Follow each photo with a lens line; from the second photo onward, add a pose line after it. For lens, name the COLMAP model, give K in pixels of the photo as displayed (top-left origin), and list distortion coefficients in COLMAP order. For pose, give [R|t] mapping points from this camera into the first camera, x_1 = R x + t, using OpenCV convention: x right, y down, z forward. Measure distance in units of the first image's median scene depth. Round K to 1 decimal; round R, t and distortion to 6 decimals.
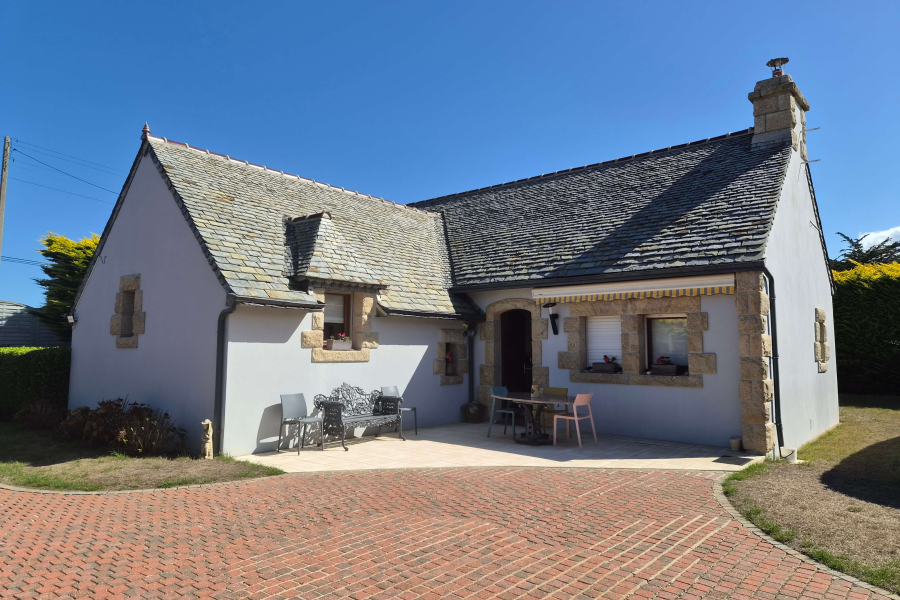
lens RADIAL K [[589.4, 0, 450.0], [0, 589.4, 300.0], [0, 0, 1]] dist [0.039856, -0.002736]
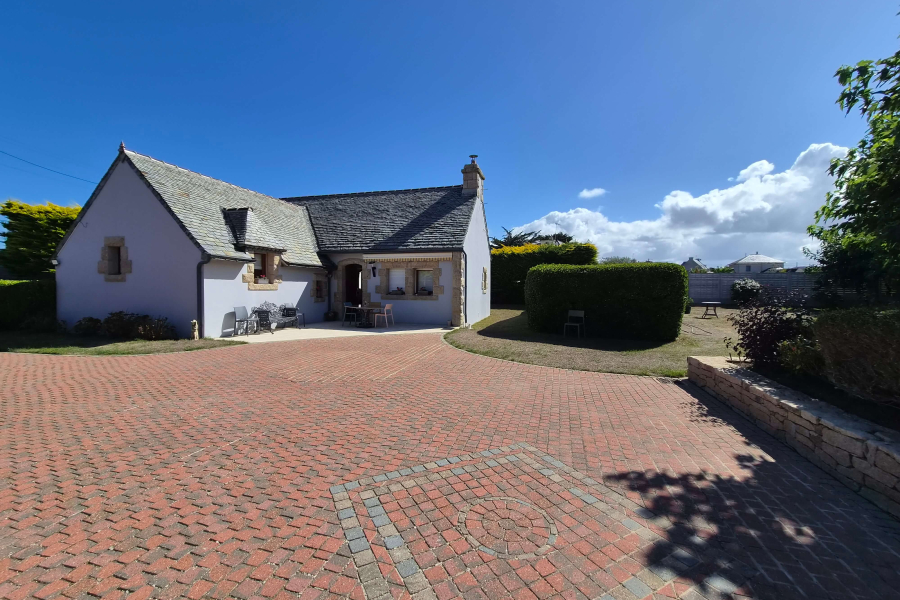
lens RADIAL K [[589.4, 0, 450.0], [0, 589.4, 300.0], [0, 0, 1]] dist [0.039856, -0.002736]
pose [[0.914883, -0.005233, 0.403685, -0.410642], [-0.036763, 0.994682, 0.096211, -0.069156], [-0.402042, -0.102863, 0.909825, -0.988645]]
